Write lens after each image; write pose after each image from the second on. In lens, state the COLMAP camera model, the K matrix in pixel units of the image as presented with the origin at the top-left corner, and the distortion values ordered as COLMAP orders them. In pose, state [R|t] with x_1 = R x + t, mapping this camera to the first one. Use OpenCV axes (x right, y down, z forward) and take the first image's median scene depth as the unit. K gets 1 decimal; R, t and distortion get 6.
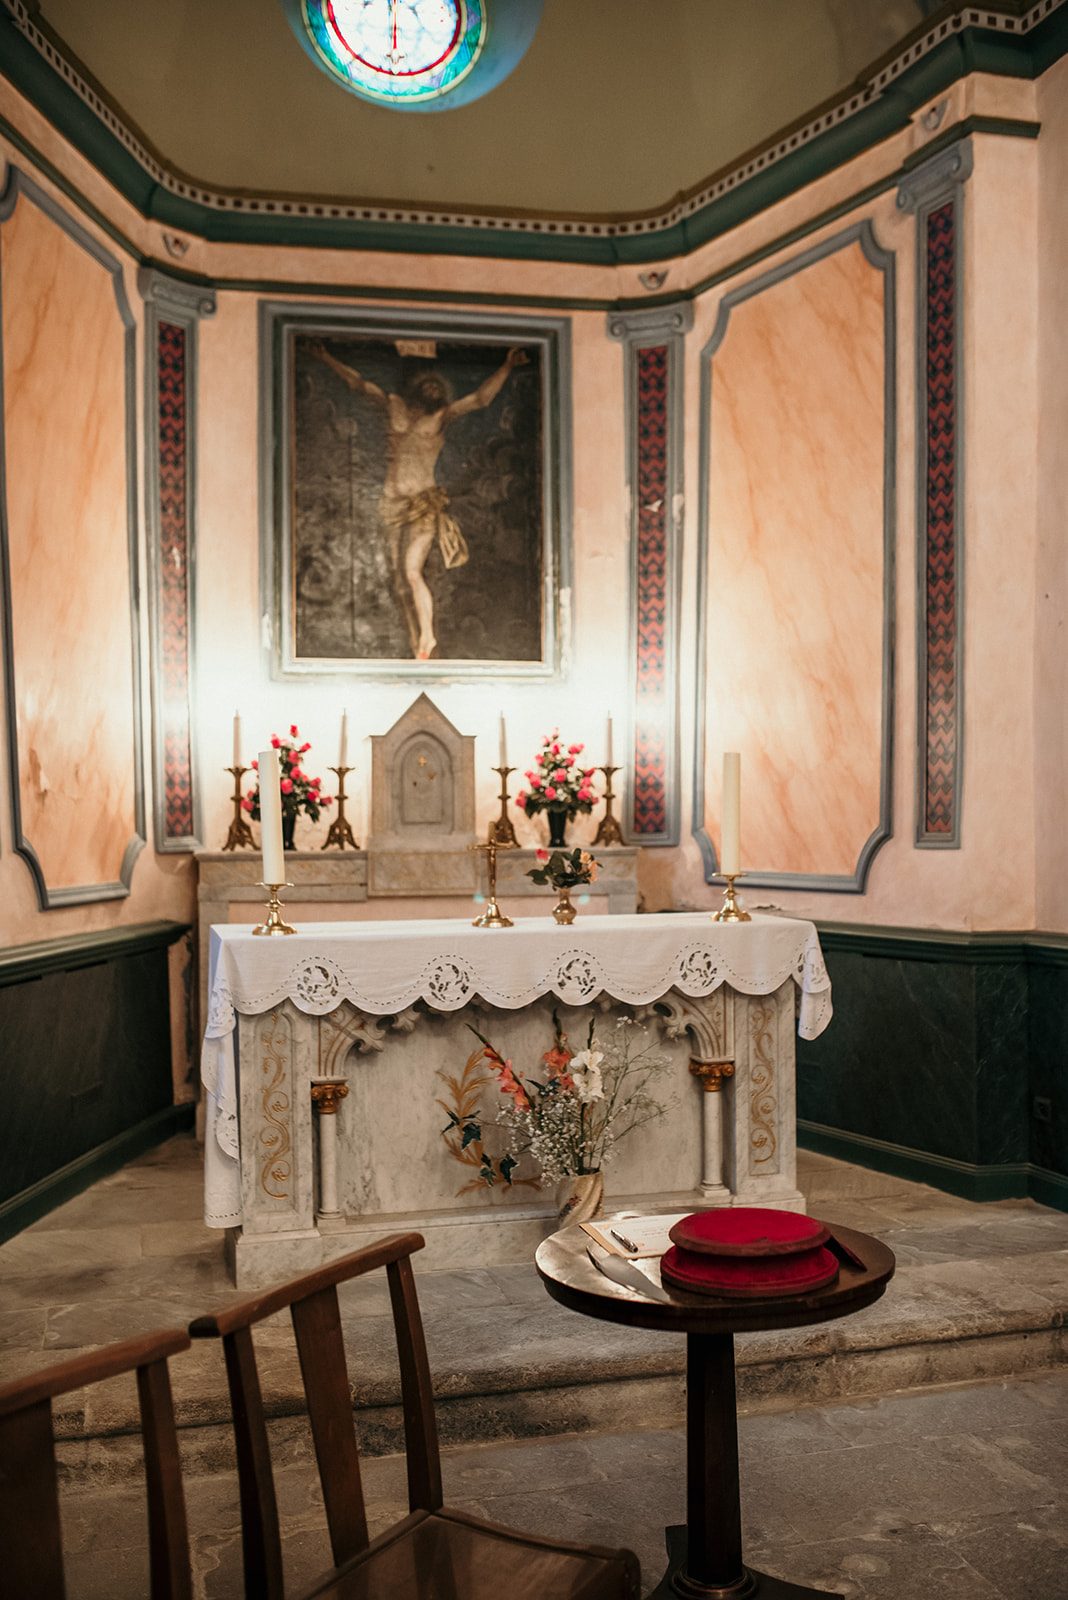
lens RADIAL K [[1508.2, 0, 534.5], [0, 1508.2, 792.8], [0, 0, 1]] dist [-0.026107, 0.000000]
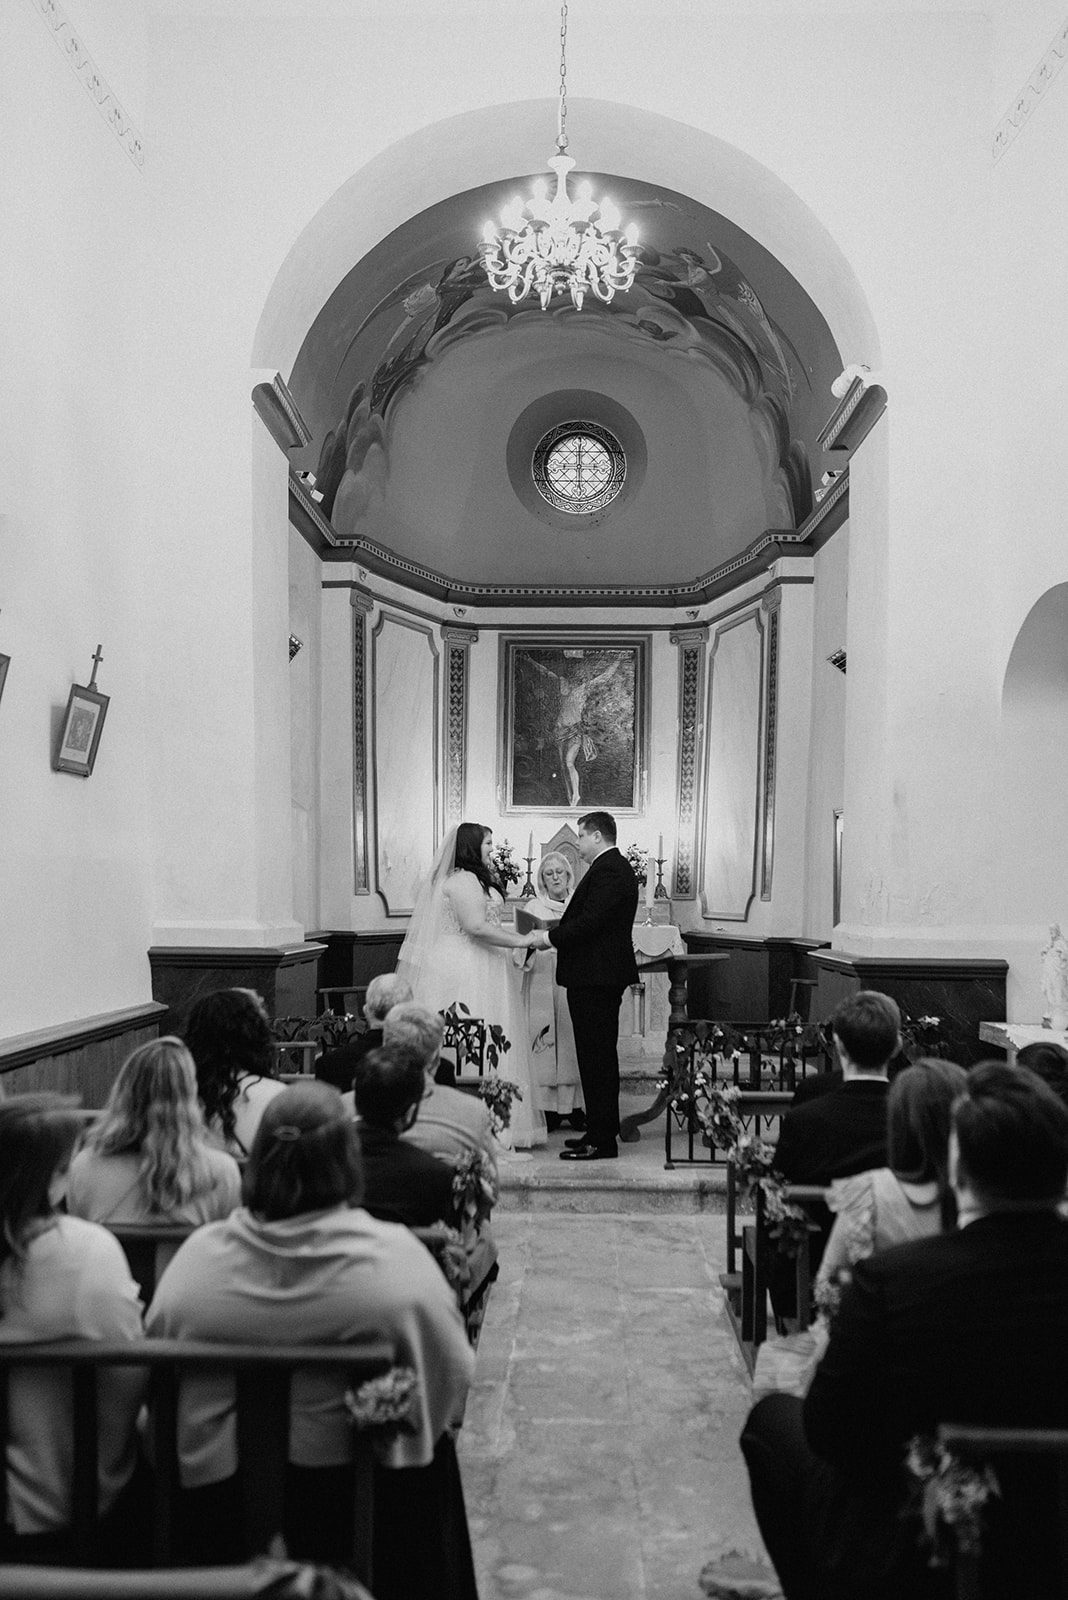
lens RADIAL K [[1508.2, 0, 536.7], [0, 1508.2, 804.3], [0, 0, 1]] dist [-0.026107, 0.000000]
pose [[0.964447, 0.007201, -0.264177, 0.423584], [-0.017925, 0.999109, -0.038208, -0.011885], [0.263667, 0.041585, 0.963717, -0.997875]]
